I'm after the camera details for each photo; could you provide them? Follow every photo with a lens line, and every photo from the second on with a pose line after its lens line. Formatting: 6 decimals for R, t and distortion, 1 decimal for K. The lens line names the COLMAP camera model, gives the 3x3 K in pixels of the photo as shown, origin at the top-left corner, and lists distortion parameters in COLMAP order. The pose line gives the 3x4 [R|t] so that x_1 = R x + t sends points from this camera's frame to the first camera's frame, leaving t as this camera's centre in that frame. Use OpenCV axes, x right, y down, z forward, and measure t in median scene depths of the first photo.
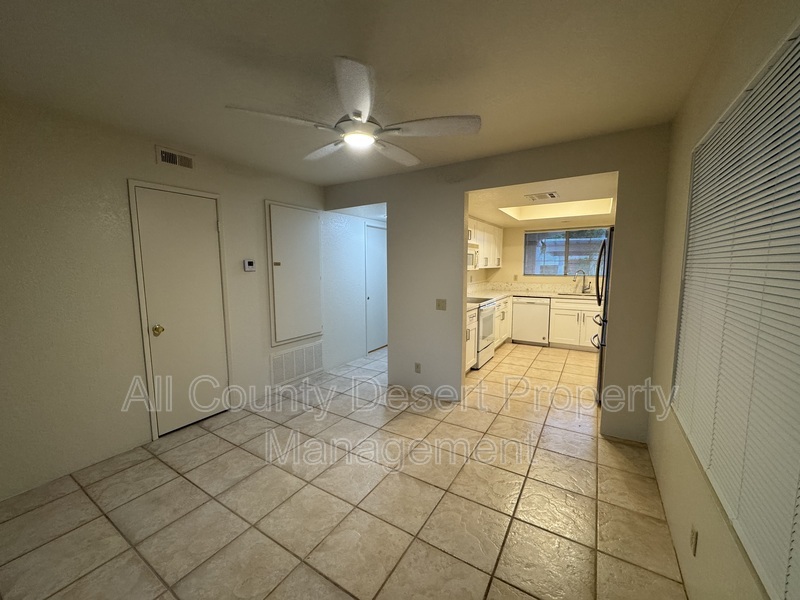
lens RADIAL K [[318.4, 0, 400.3], [0, 318.4, 298.8], [0, 0, 1]] dist [-0.003036, 0.001083]
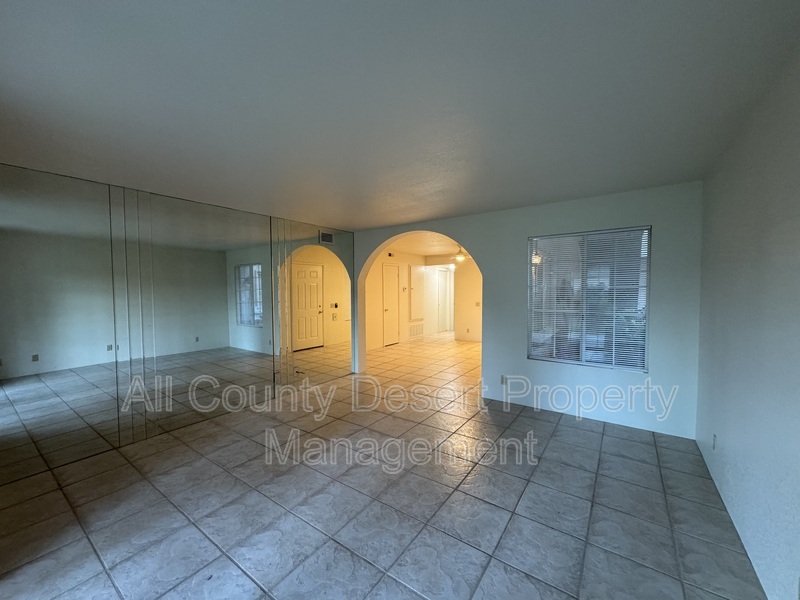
lens RADIAL K [[318.4, 0, 397.7], [0, 318.4, 299.7], [0, 0, 1]] dist [-0.003036, 0.001083]
pose [[0.998757, -0.001523, -0.049817, -0.407193], [-0.001633, 0.997997, -0.063244, 0.150916], [0.049813, 0.063247, 0.996754, -1.669560]]
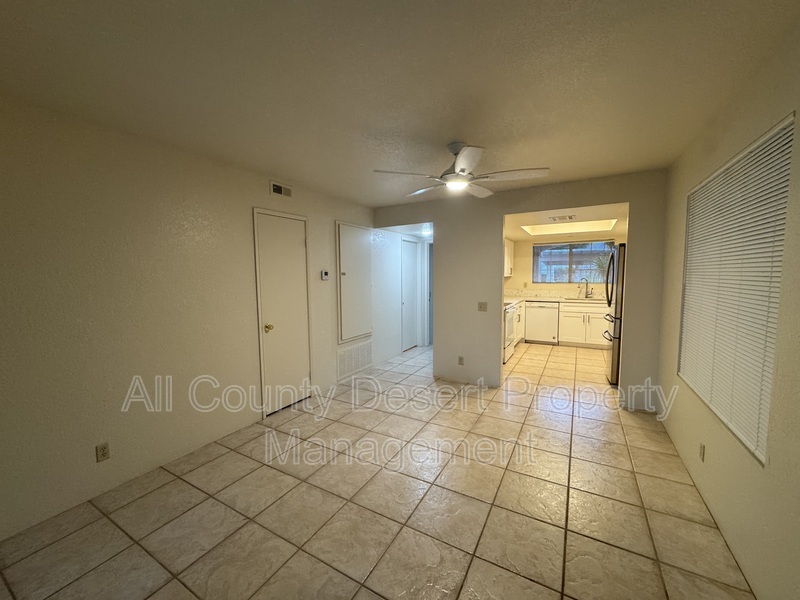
lens RADIAL K [[318.4, 0, 399.8], [0, 318.4, 298.3], [0, 0, 1]] dist [-0.003036, 0.001083]
pose [[0.999235, -0.007697, 0.038343, -0.243698], [0.008870, 0.999495, -0.030516, 0.021543], [-0.038089, 0.030833, 0.998799, -0.206579]]
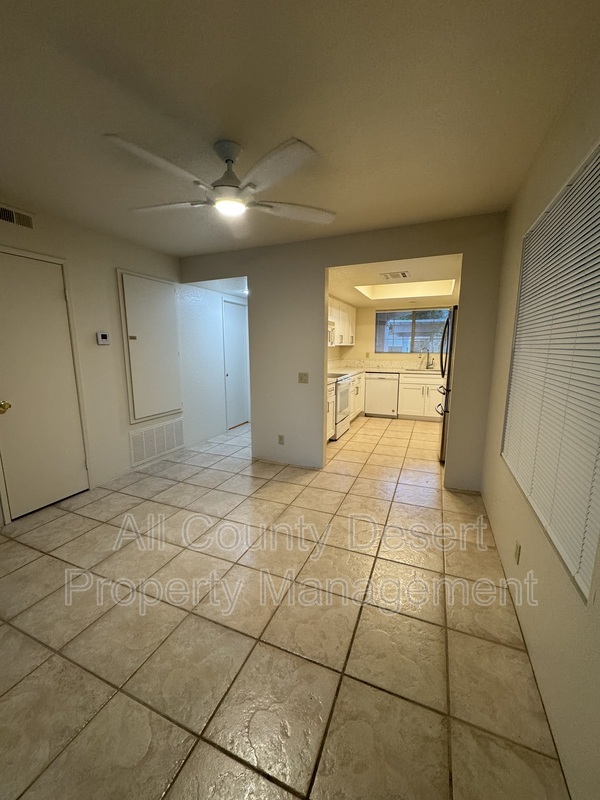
lens RADIAL K [[318.4, 0, 301.0], [0, 318.4, 399.1], [0, 0, 1]] dist [-0.003036, 0.001083]
pose [[0.987729, -0.022303, 0.154576, -0.043882], [0.013320, 0.998175, 0.058906, 0.026768], [-0.155607, -0.056124, 0.986223, -0.031572]]
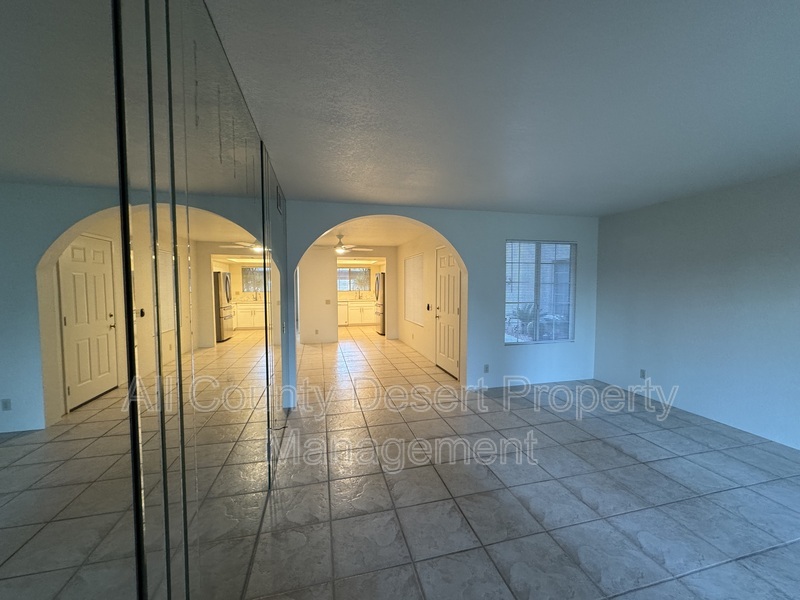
lens RADIAL K [[318.4, 0, 404.5], [0, 318.4, 302.1], [0, 0, 1]] dist [-0.003036, 0.001083]
pose [[0.682823, -0.038085, 0.729590, -1.266378], [0.072195, 0.997270, -0.015509, 0.099859], [-0.727008, 0.063263, 0.683709, -1.074196]]
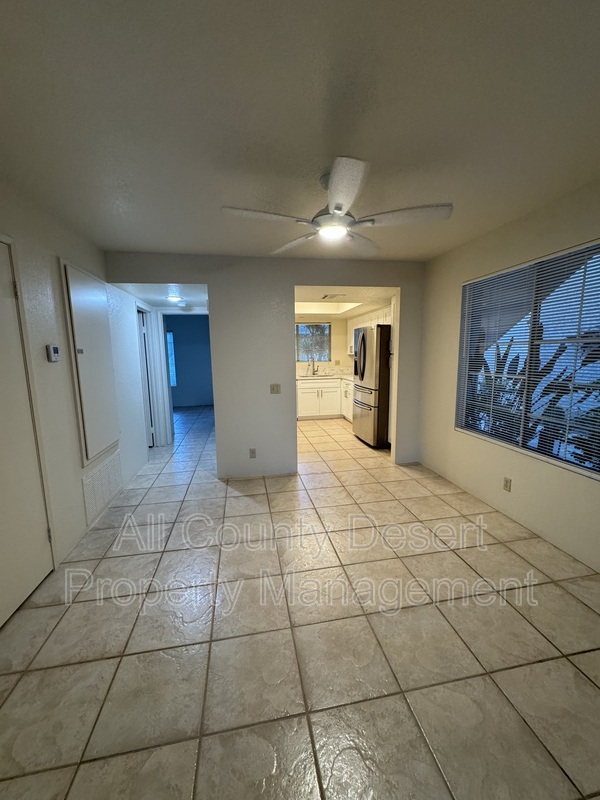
lens RADIAL K [[318.4, 0, 300.7], [0, 318.4, 399.3], [0, 0, 1]] dist [-0.003036, 0.001083]
pose [[0.739887, -0.103509, 0.664721, -0.551988], [0.084177, 0.994571, 0.061178, -0.005065], [-0.667444, 0.010690, 0.744583, 0.153548]]
